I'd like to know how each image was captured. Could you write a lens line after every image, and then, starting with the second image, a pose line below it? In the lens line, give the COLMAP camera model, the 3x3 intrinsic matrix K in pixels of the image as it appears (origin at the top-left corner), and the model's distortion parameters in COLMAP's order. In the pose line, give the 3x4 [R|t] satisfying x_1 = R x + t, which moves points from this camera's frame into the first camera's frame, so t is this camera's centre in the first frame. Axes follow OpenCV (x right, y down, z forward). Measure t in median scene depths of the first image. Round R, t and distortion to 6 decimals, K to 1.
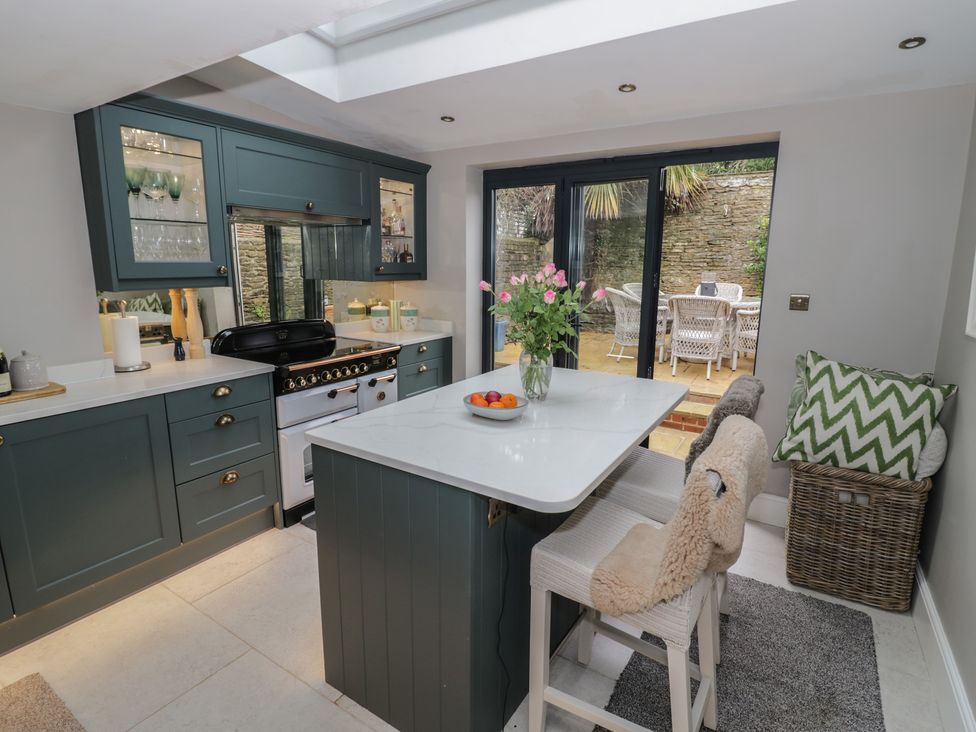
lens RADIAL K [[518.2, 0, 485.9], [0, 518.2, 361.4], [0, 0, 1]] dist [-0.002137, -0.011405]
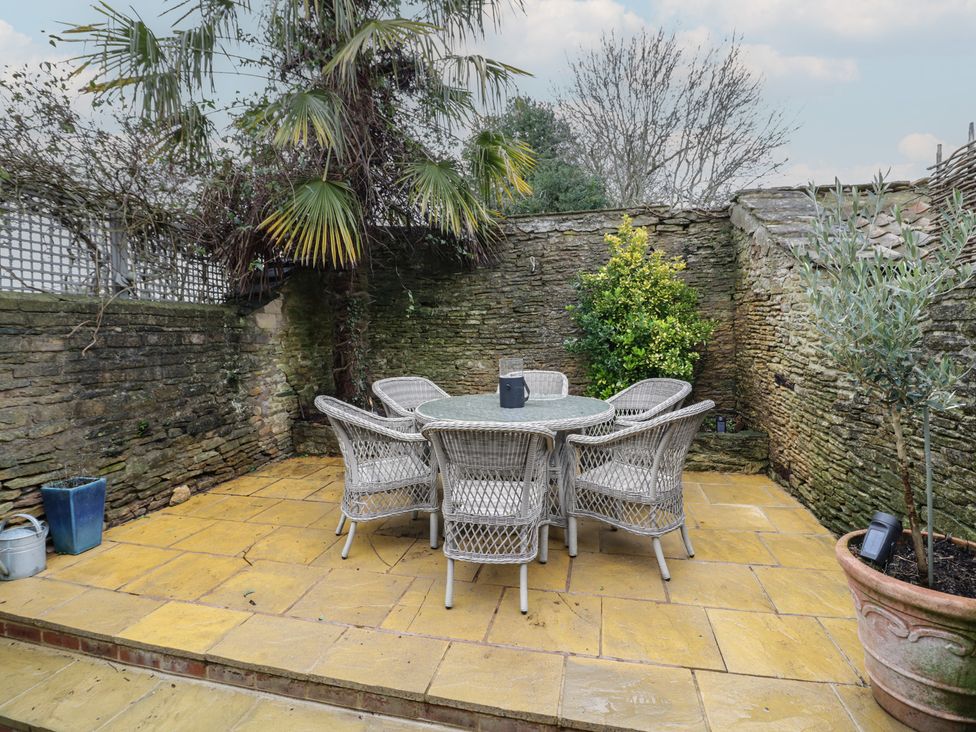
lens RADIAL K [[518.2, 0, 489.7], [0, 518.2, 368.0], [0, 0, 1]] dist [-0.002137, -0.011405]
pose [[0.946872, -0.043879, 0.318604, 0.179851], [0.085056, 0.989542, -0.116498, -0.076732], [-0.310160, 0.137408, 0.940702, 0.379858]]
